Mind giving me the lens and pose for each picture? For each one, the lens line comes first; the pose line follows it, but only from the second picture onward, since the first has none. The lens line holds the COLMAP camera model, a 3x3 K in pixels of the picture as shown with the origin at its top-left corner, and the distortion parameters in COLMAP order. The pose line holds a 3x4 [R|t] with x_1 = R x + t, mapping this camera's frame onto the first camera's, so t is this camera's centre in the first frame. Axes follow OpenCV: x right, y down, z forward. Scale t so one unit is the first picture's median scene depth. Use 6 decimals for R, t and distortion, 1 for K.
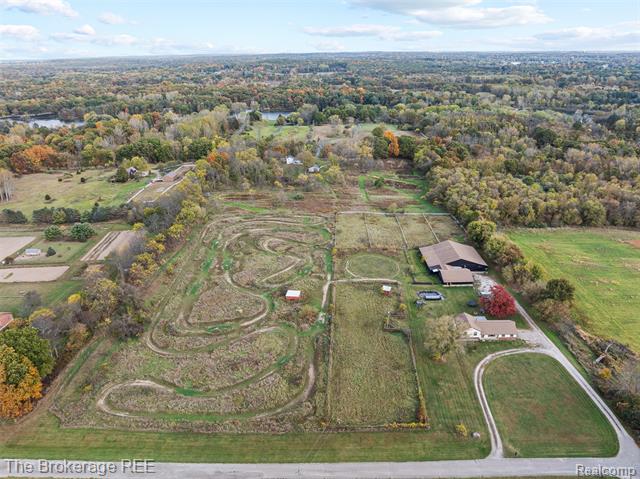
lens RADIAL K [[448.1, 0, 320.0], [0, 448.1, 239.5], [0, 0, 1]] dist [-0.006380, -0.052185]
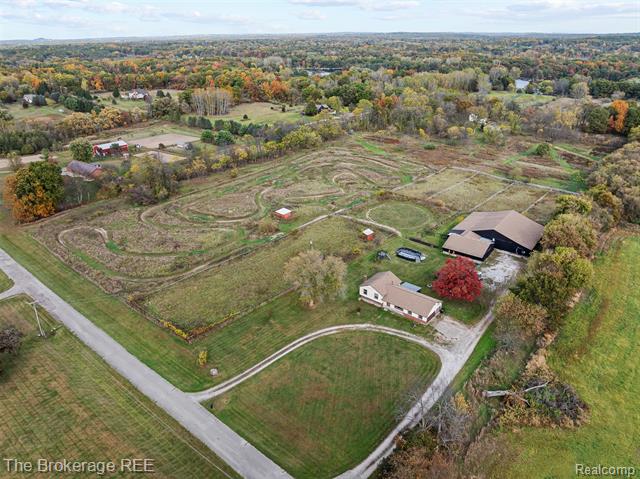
lens RADIAL K [[448.1, 0, 320.0], [0, 448.1, 239.5], [0, 0, 1]] dist [-0.006380, -0.052185]
pose [[0.786472, 0.274022, -0.553511, 0.525629], [-0.248819, 0.960820, 0.122124, 0.042834], [0.565289, 0.041677, 0.823840, 0.266323]]
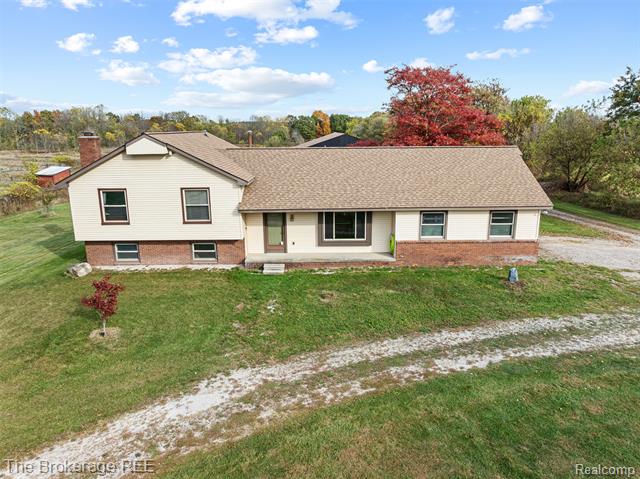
lens RADIAL K [[448.1, 0, 320.0], [0, 448.1, 239.5], [0, 0, 1]] dist [-0.006380, -0.052185]
pose [[0.999473, 0.006901, 0.031720, 0.300571], [-0.002064, 0.988677, -0.150043, 0.189697], [-0.032396, 0.149898, 0.988171, 0.705169]]
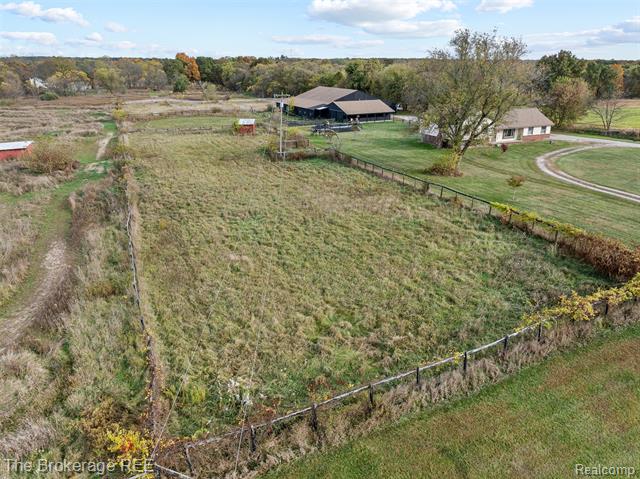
lens RADIAL K [[448.1, 0, 320.0], [0, 448.1, 239.5], [0, 0, 1]] dist [-0.006380, -0.052185]
pose [[0.897420, -0.147642, 0.415739, 0.007923], [0.154912, 0.987792, 0.016399, 0.227463], [-0.413085, 0.049686, 0.909336, 0.542273]]
